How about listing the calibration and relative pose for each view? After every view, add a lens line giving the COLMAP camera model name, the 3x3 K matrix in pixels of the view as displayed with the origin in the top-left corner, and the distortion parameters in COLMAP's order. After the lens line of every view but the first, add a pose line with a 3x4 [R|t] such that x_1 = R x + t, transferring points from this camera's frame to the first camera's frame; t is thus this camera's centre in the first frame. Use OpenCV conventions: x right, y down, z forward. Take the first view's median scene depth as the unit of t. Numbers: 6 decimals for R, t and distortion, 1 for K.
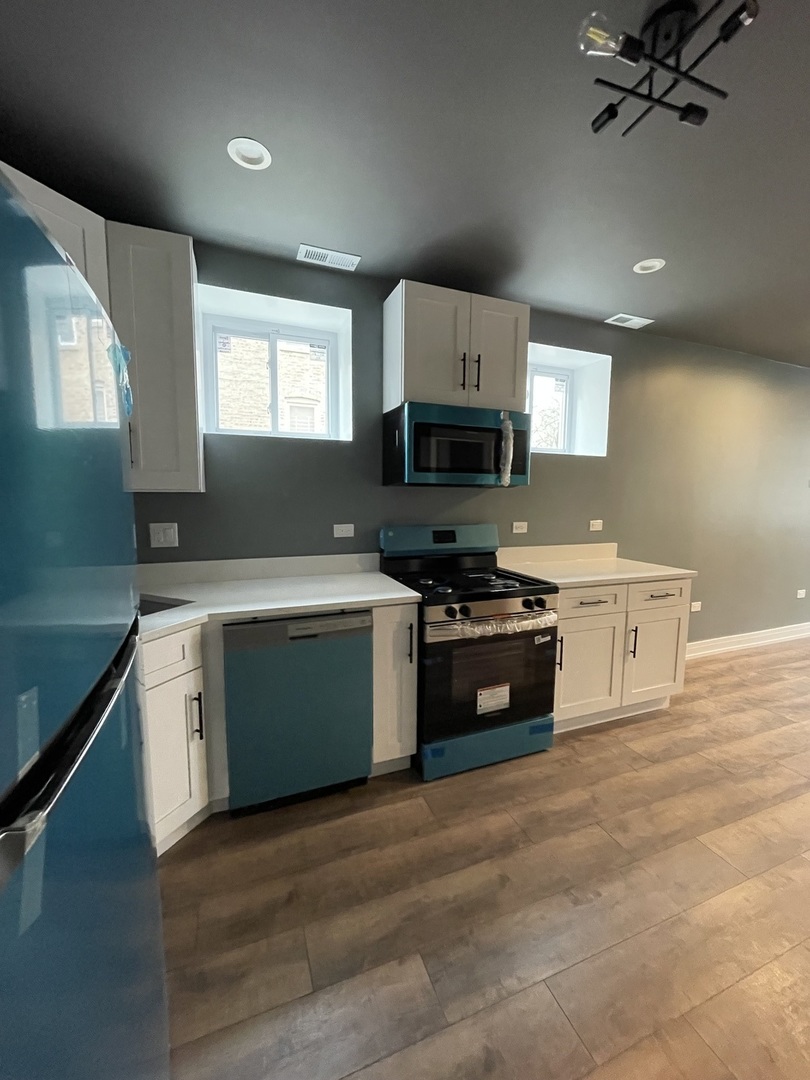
lens RADIAL K [[440.0, 0, 403.1], [0, 440.0, 550.8], [0, 0, 1]] dist [-0.018332, -0.000214]
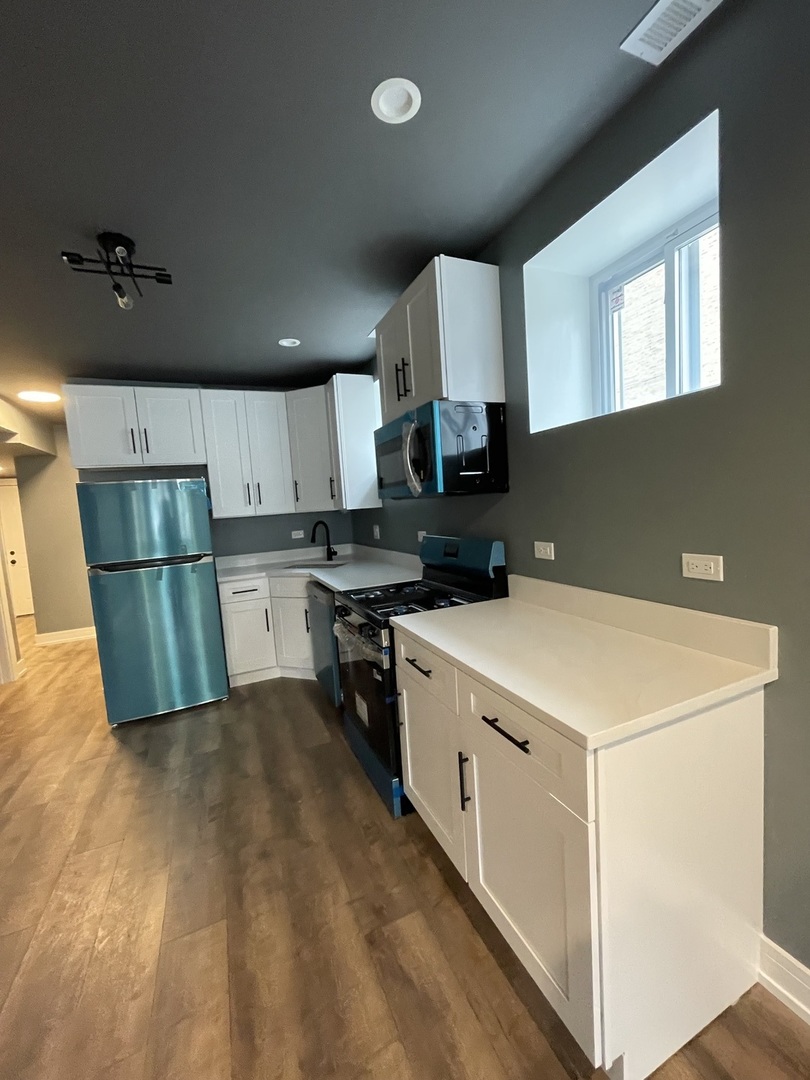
lens RADIAL K [[437.4, 0, 405.0], [0, 437.4, 540.0], [0, 0, 1]] dist [-0.001831, -0.000368]
pose [[0.034529, 0.085843, -0.995710, 0.916237], [-0.042684, 0.995522, 0.084347, -0.115799], [0.998492, 0.039588, 0.038039, 0.792193]]
